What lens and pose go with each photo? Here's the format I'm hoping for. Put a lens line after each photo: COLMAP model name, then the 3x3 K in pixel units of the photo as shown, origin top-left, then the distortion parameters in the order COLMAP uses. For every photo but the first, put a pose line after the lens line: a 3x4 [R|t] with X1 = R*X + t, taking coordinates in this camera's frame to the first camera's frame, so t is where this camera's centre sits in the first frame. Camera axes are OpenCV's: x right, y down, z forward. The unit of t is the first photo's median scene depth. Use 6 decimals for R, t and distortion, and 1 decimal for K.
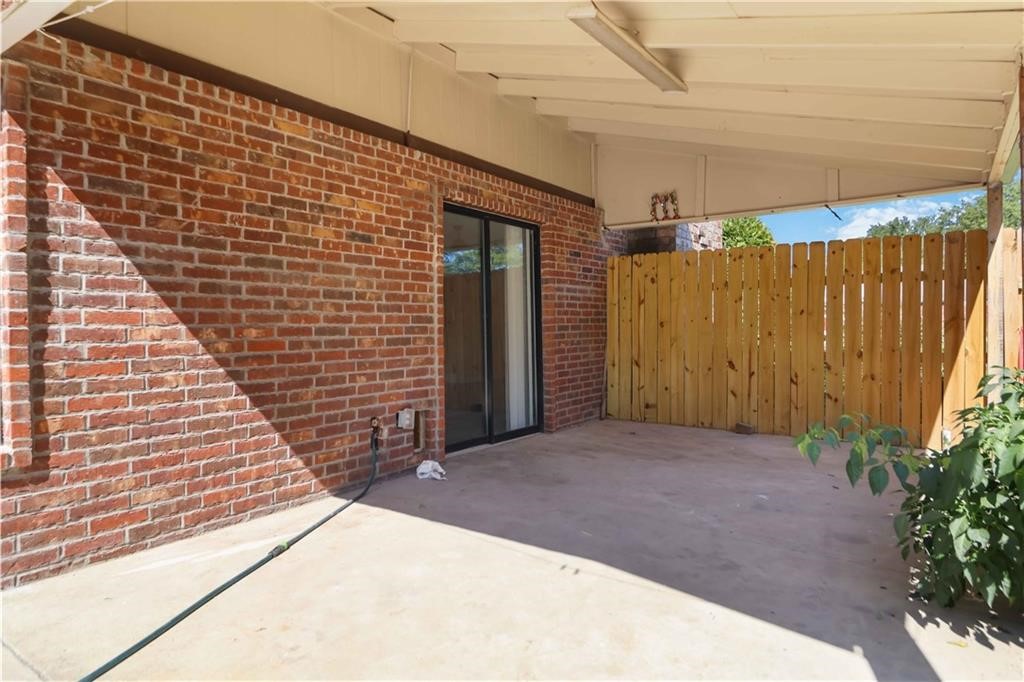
lens RADIAL K [[625.7, 0, 512.1], [0, 625.7, 331.7], [0, 0, 1]] dist [0.002415, -0.009147]
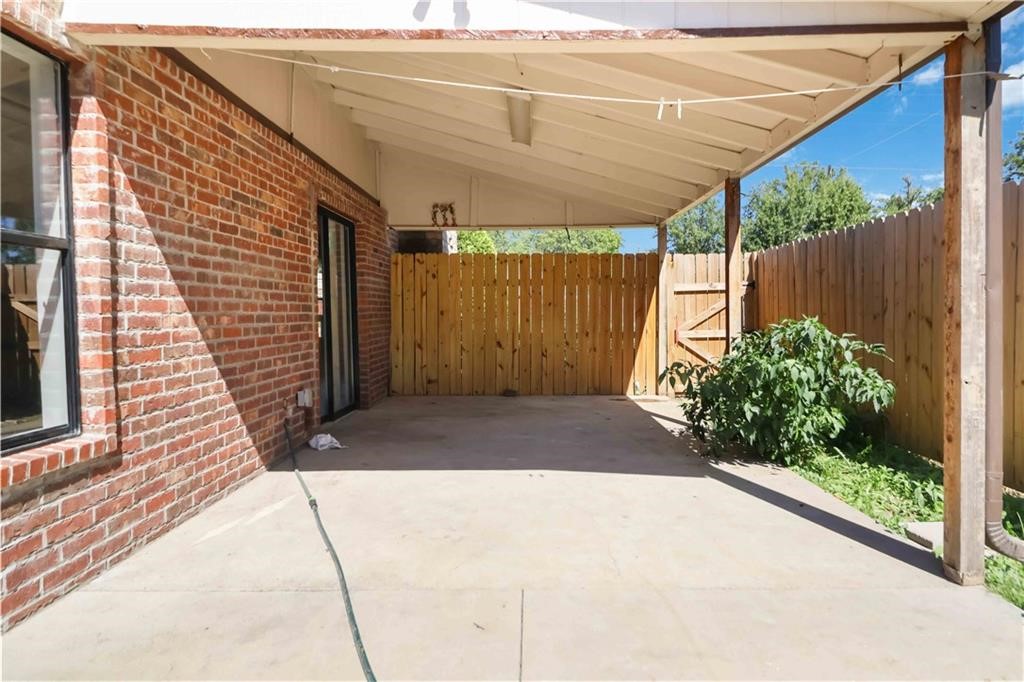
lens RADIAL K [[625.7, 0, 547.4], [0, 625.7, 334.9], [0, 0, 1]] dist [0.002415, -0.009147]
pose [[0.805897, -0.019667, 0.591729, -0.600079], [0.005999, 0.999668, 0.025056, 0.003412], [-0.592025, -0.016643, 0.805748, -0.175703]]
